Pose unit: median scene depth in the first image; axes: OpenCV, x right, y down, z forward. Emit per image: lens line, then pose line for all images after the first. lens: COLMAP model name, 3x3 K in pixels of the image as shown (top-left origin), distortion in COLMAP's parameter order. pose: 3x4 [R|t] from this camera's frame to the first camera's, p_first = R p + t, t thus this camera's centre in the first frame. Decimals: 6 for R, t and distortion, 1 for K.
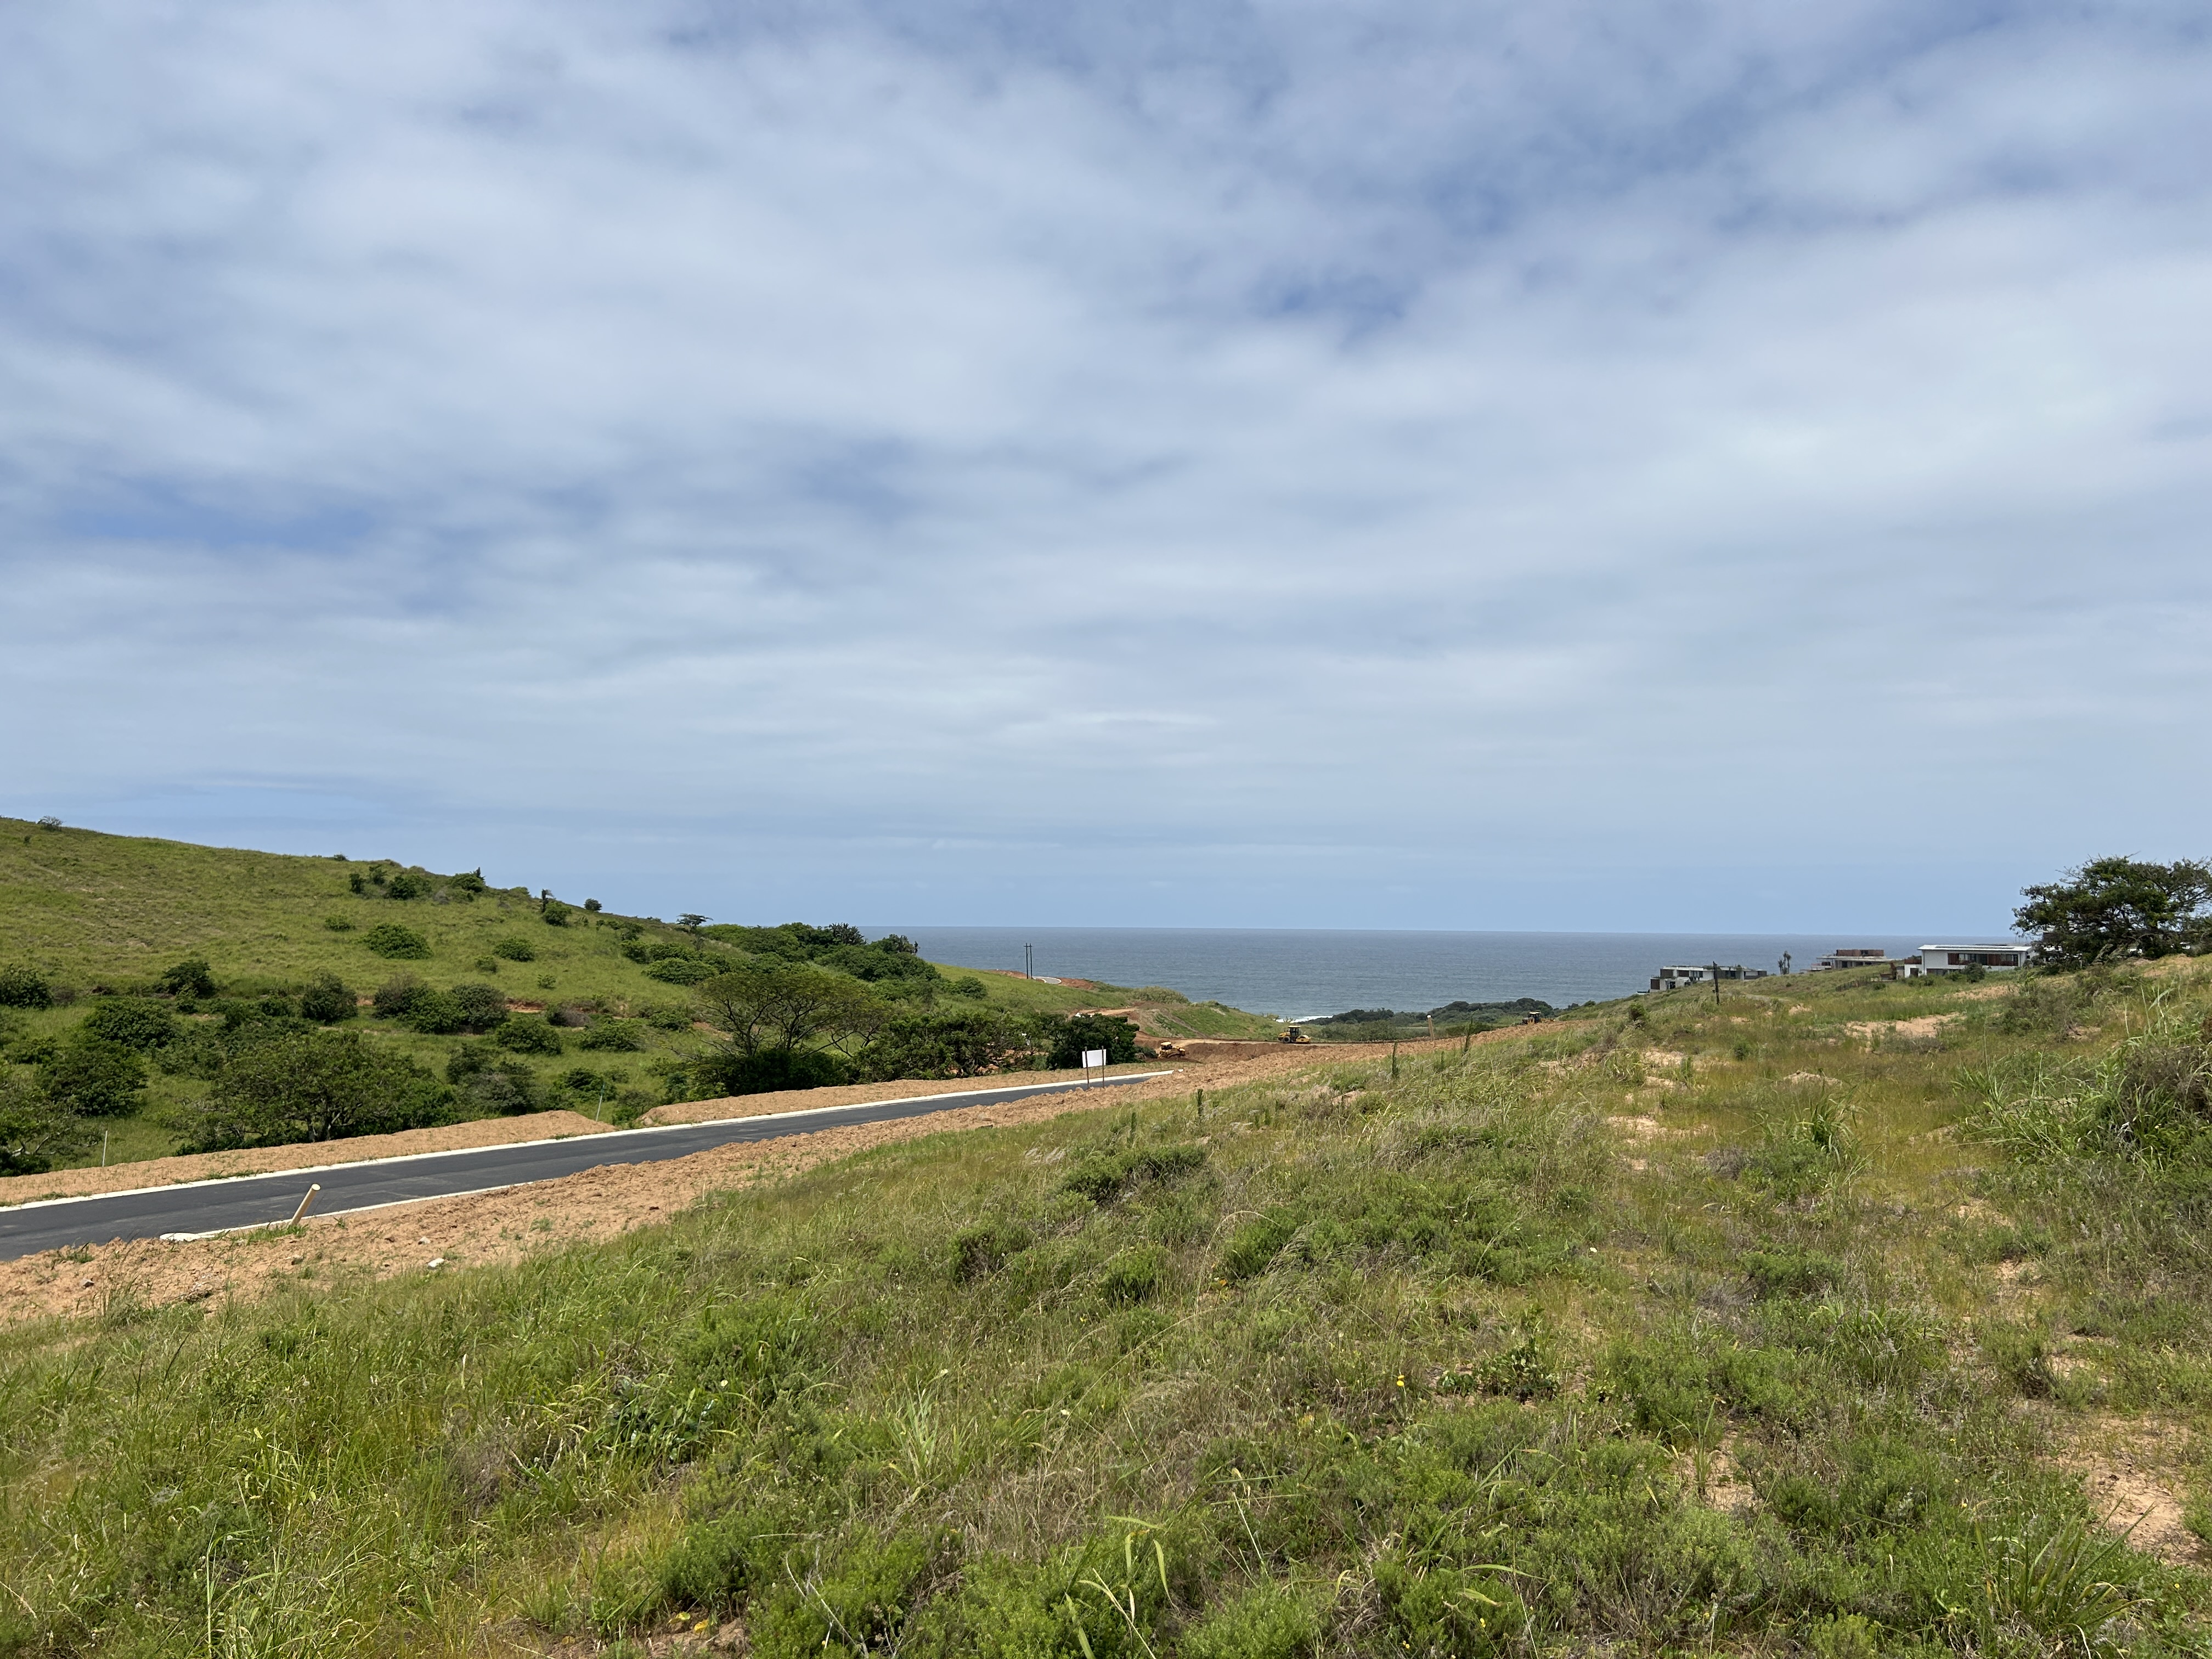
lens RADIAL K [[1656.4, 0, 1131.0], [0, 1656.4, 831.8], [0, 0, 1]] dist [0.068057, -0.089112]
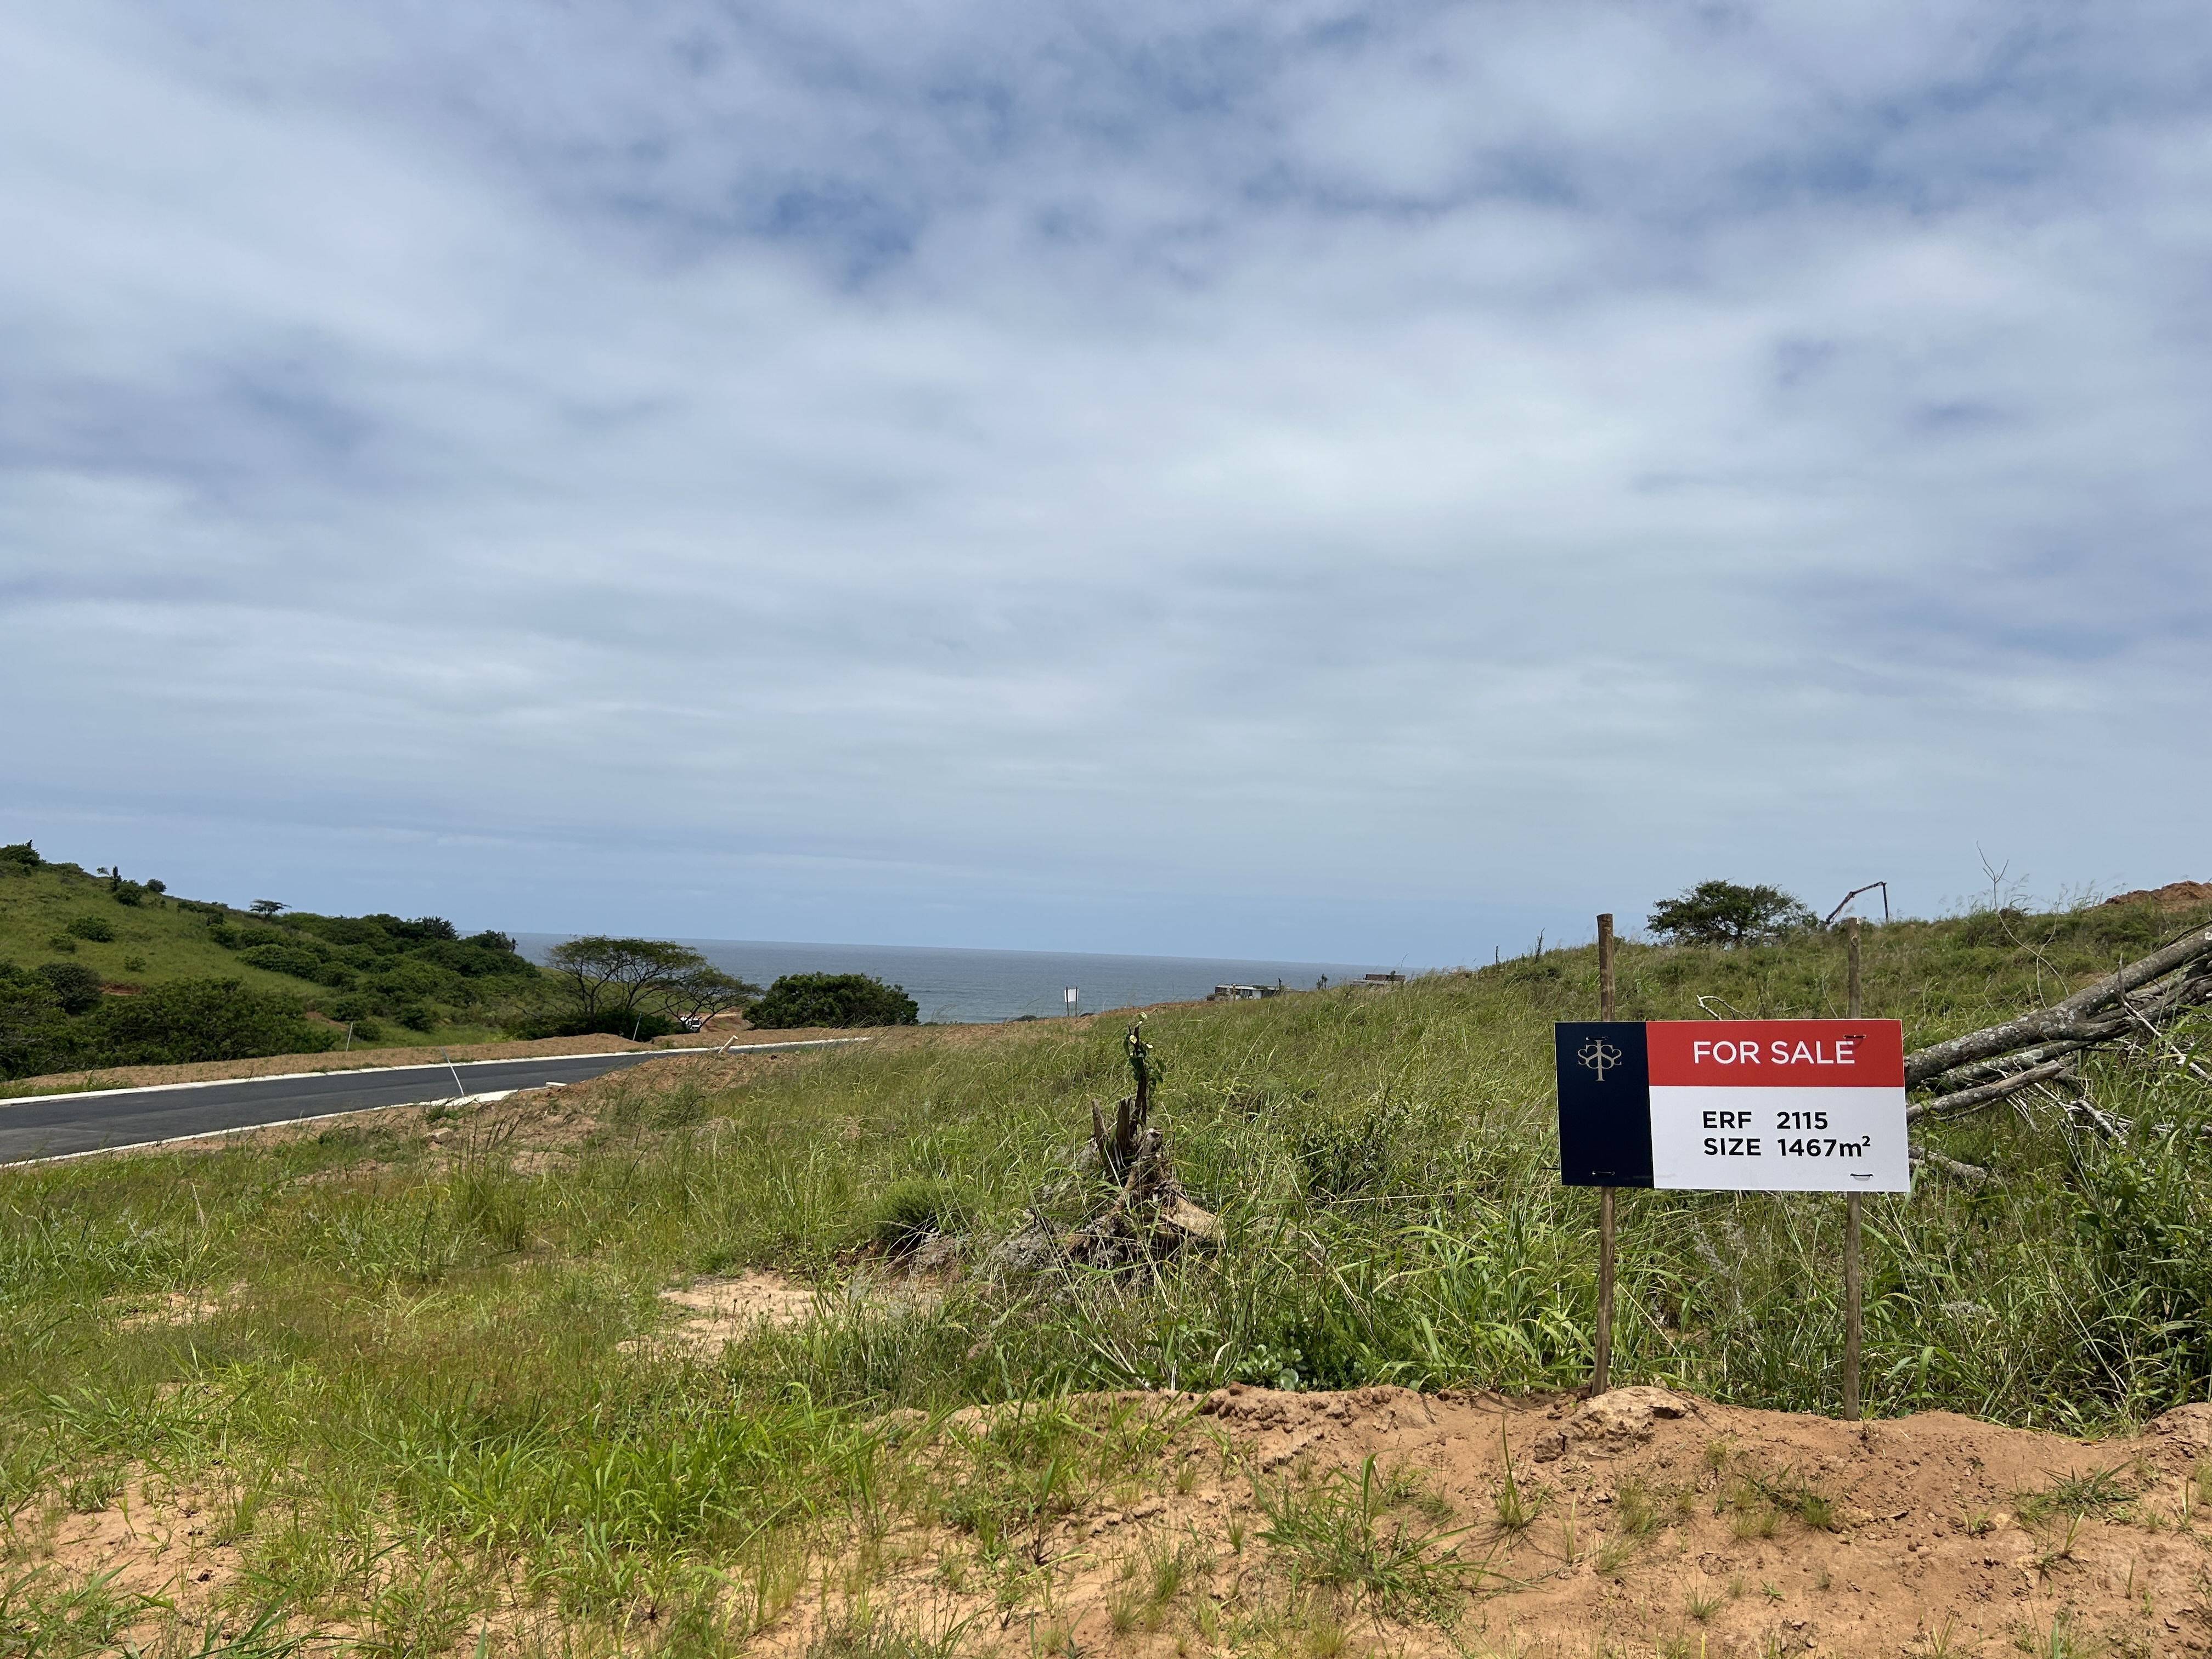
lens RADIAL K [[1662.1, 0, 1106.0], [0, 1662.1, 829.5], [0, 0, 1]] dist [0.027553, -0.008420]
pose [[0.966655, 0.051285, 0.250896, -0.064206], [-0.048101, 0.998665, -0.018813, 0.005897], [-0.251526, 0.006117, 0.967831, -0.052608]]
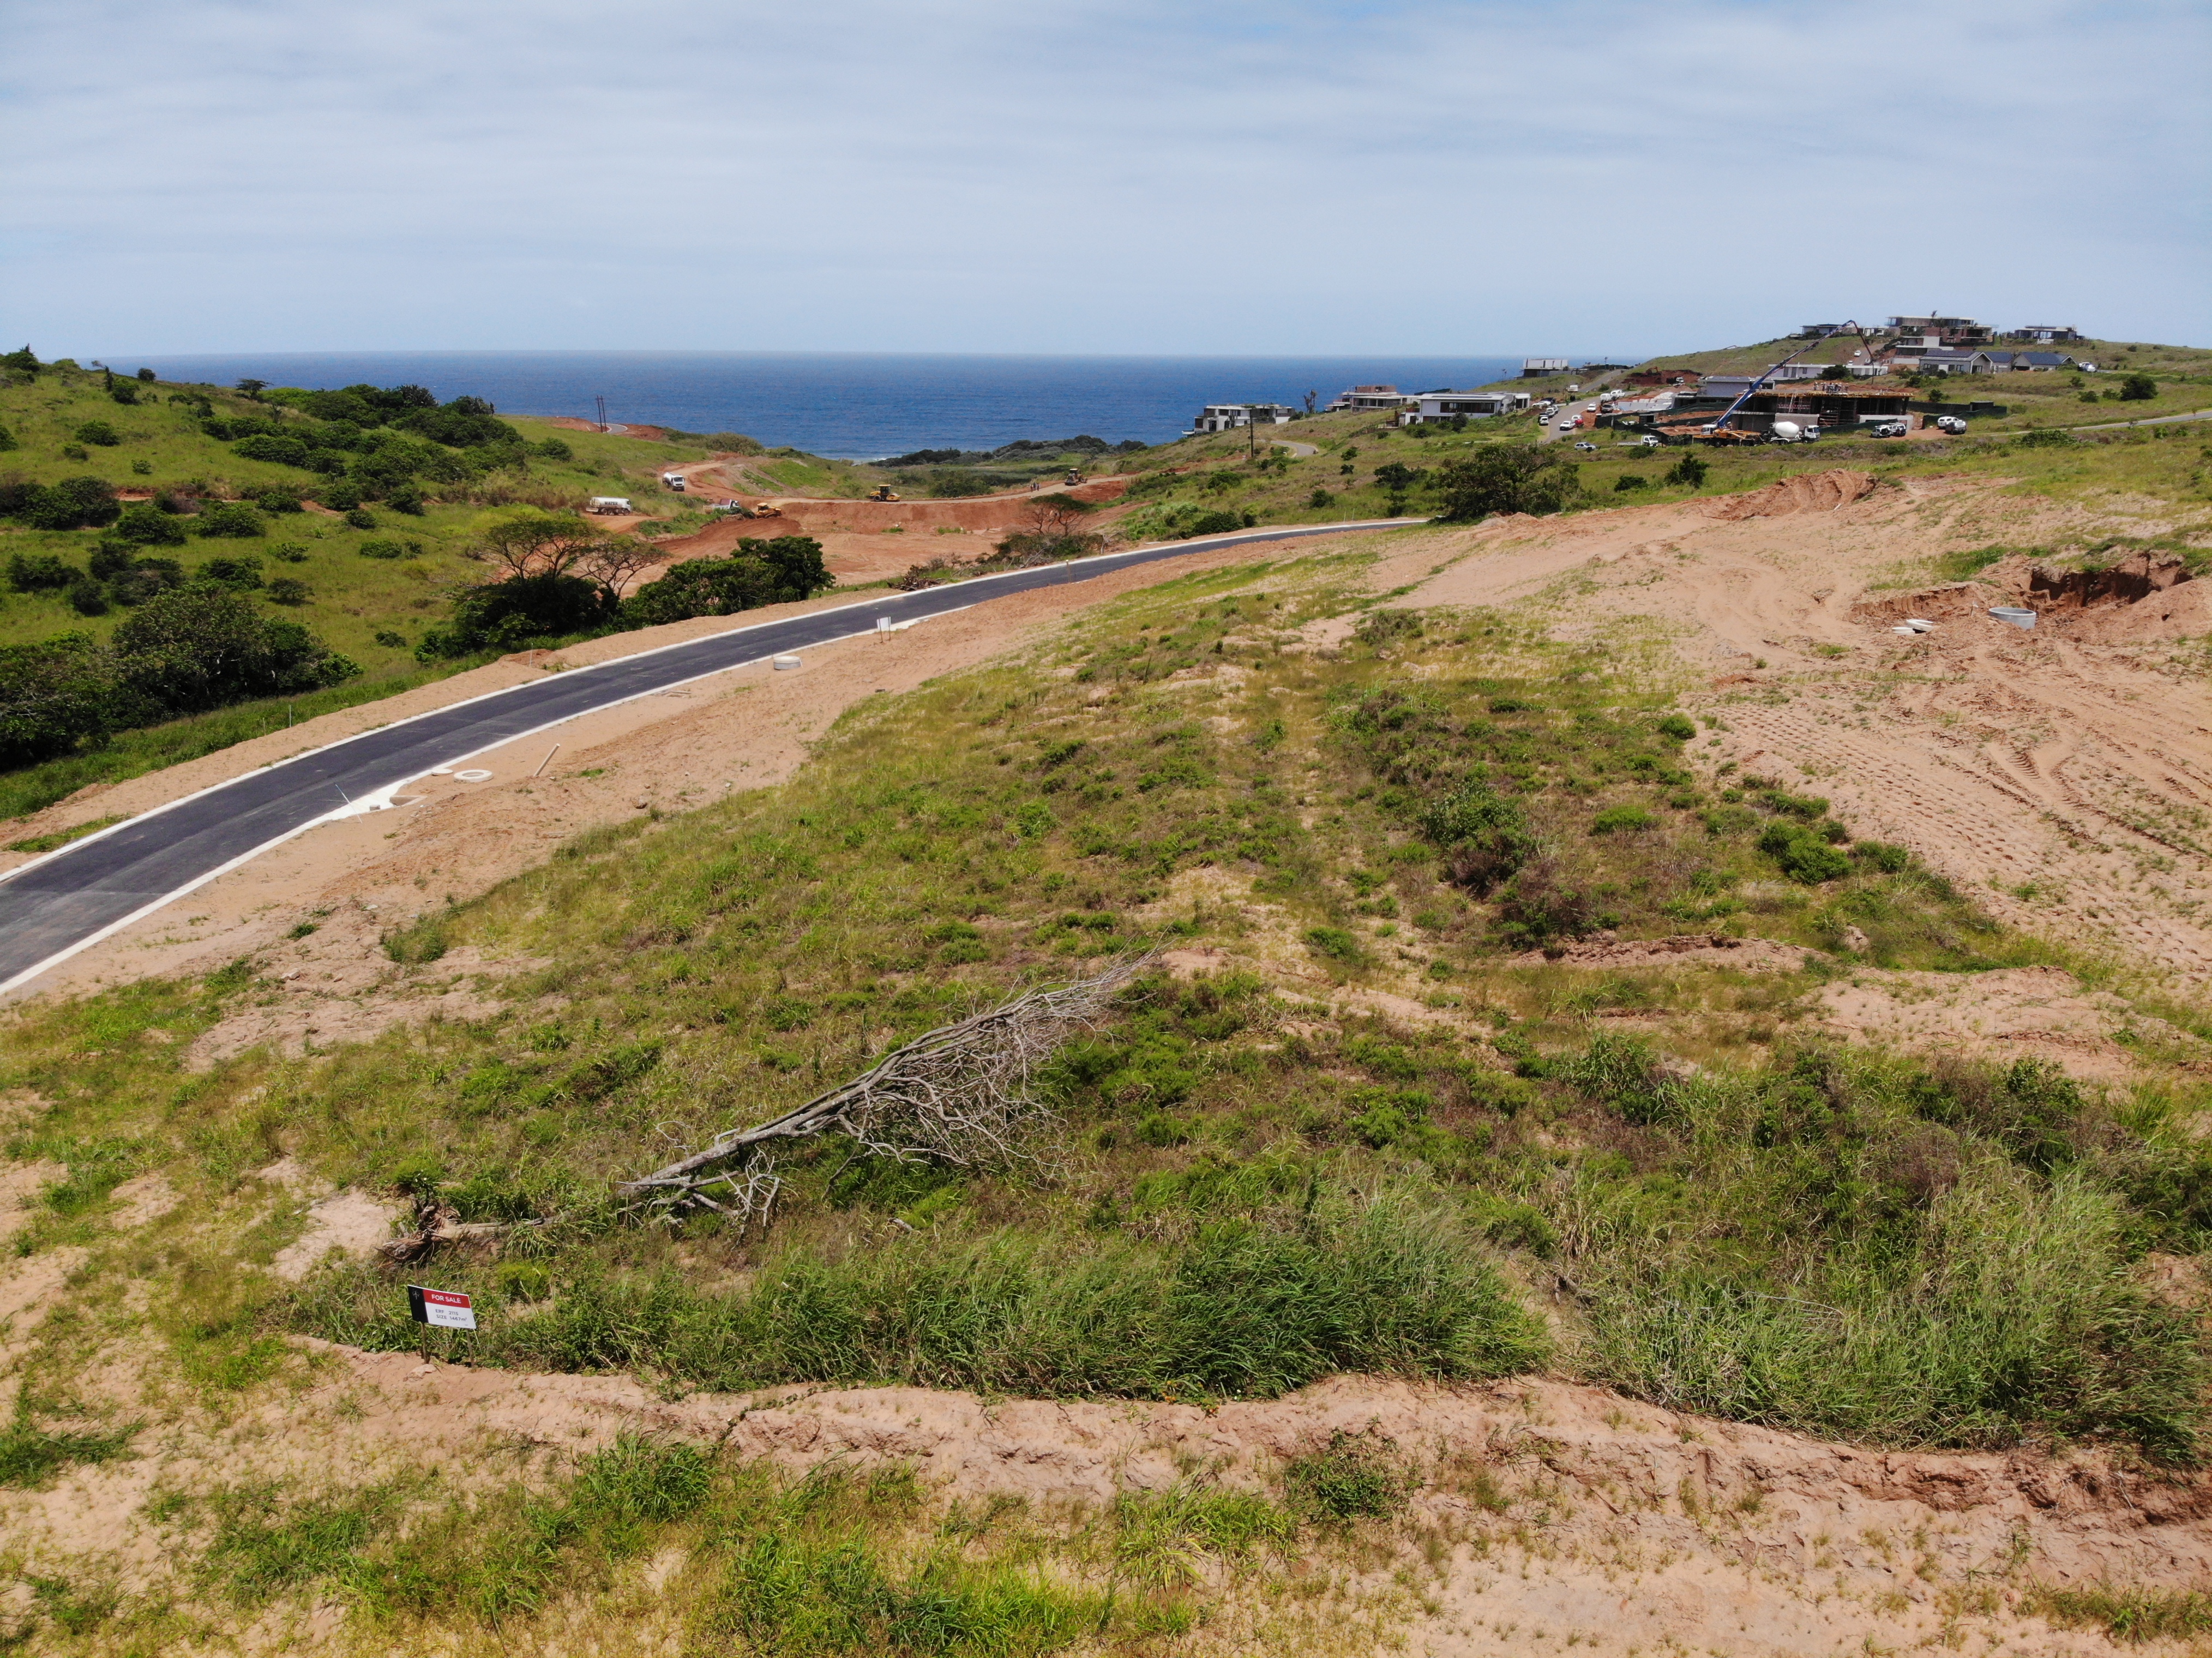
lens RADIAL K [[1635.1, 0, 1124.7], [0, 1635.1, 830.0], [0, 0, 1]] dist [0.045030, -0.154760]
pose [[0.966043, -0.073911, 0.247584, -0.038855], [-0.013799, 0.942088, 0.335082, -0.039640], [-0.258013, -0.327120, 0.909078, -0.108016]]
